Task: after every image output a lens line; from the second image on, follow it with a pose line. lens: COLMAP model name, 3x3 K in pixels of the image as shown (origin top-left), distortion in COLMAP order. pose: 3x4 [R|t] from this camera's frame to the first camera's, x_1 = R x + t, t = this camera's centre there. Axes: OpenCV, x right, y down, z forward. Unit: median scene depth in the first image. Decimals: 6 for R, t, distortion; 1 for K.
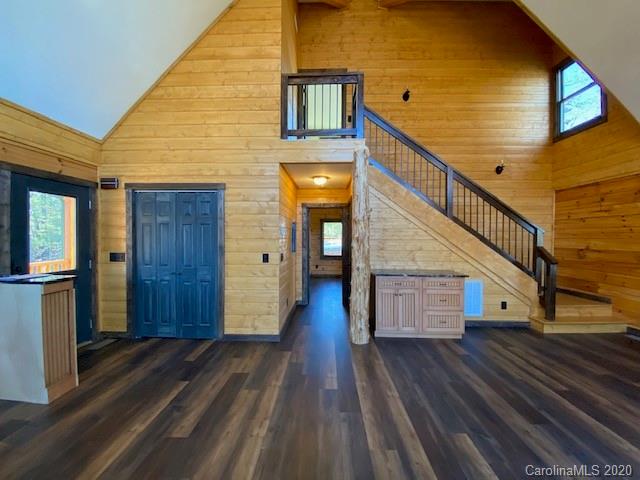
lens RADIAL K [[262.5, 0, 316.9], [0, 262.5, 240.5], [0, 0, 1]] dist [-0.011214, -0.006752]
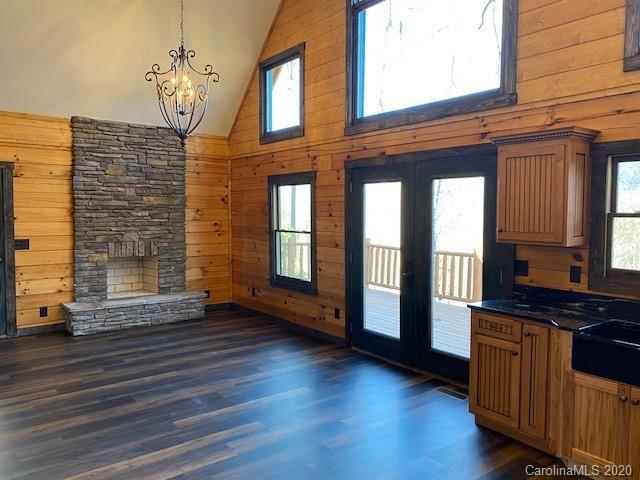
lens RADIAL K [[486.4, 0, 320.0], [0, 486.4, 237.9], [0, 0, 1]] dist [0.040808, -0.039752]
pose [[-0.638752, -0.054022, 0.767514, -0.653555], [0.003102, 0.997343, 0.072780, -0.062979], [-0.769406, 0.048869, -0.636887, 0.918564]]
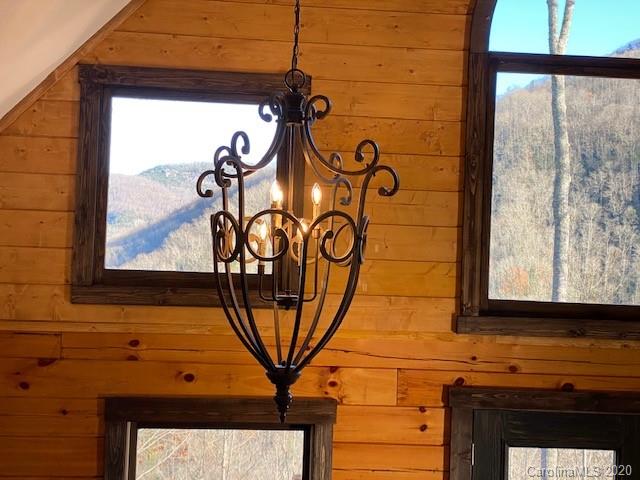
lens RADIAL K [[966.3, 0, 322.0], [0, 966.3, 240.4], [0, 0, 1]] dist [0.213709, 0.000000]
pose [[-0.992435, -0.047900, -0.113044, 0.819278], [-0.047404, 0.998851, -0.007072, -0.378237], [0.113253, -0.001659, -0.993565, 1.173130]]
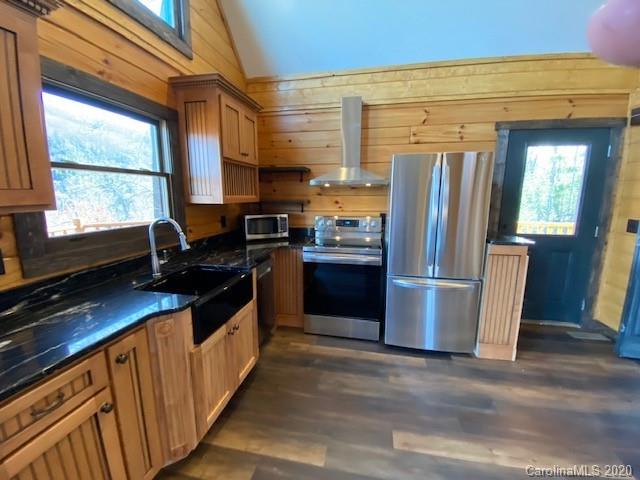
lens RADIAL K [[262.5, 0, 321.5], [0, 262.5, 241.7], [0, 0, 1]] dist [-0.011214, -0.006752]
pose [[-0.153927, 0.162943, -0.974554, -0.003665], [-0.015352, 0.985795, 0.167247, 0.005453], [0.987963, 0.040705, -0.149239, 0.315547]]
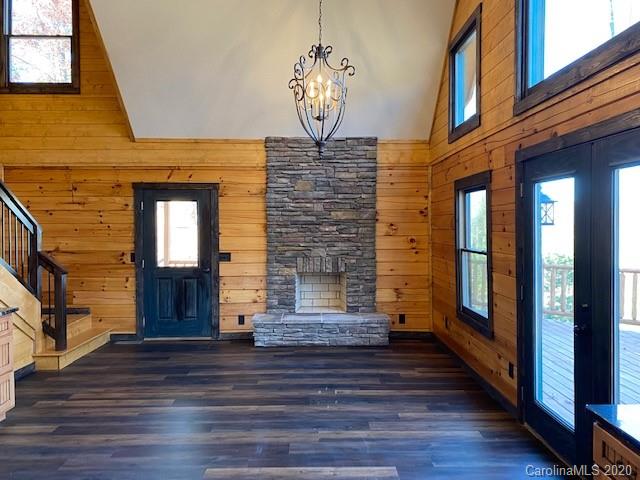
lens RADIAL K [[486.4, 0, 320.1], [0, 486.4, 237.9], [0, 0, 1]] dist [0.040808, -0.039752]
pose [[-0.049053, -0.033634, 0.998230, -0.575911], [0.019706, 0.999206, 0.034635, -0.050763], [-0.998602, 0.021370, -0.048352, 0.355666]]
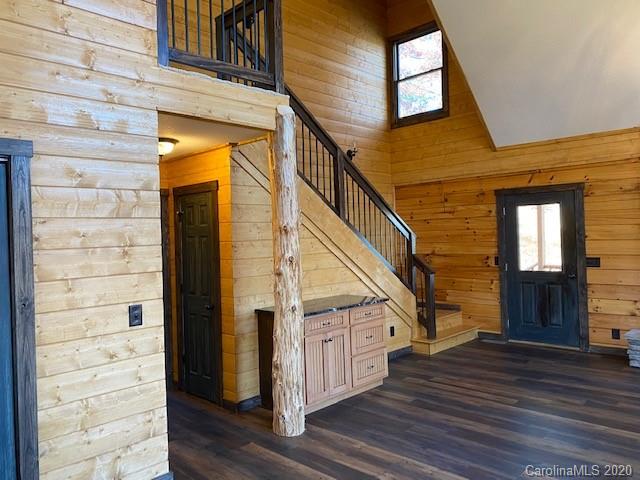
lens RADIAL K [[486.4, 0, 320.3], [0, 486.4, 235.5], [0, 0, 1]] dist [0.040808, -0.039752]
pose [[0.669446, -0.028001, 0.742333, -0.606334], [0.049672, 0.998740, -0.007122, -0.048887], [-0.741198, 0.041641, 0.669993, 0.185284]]
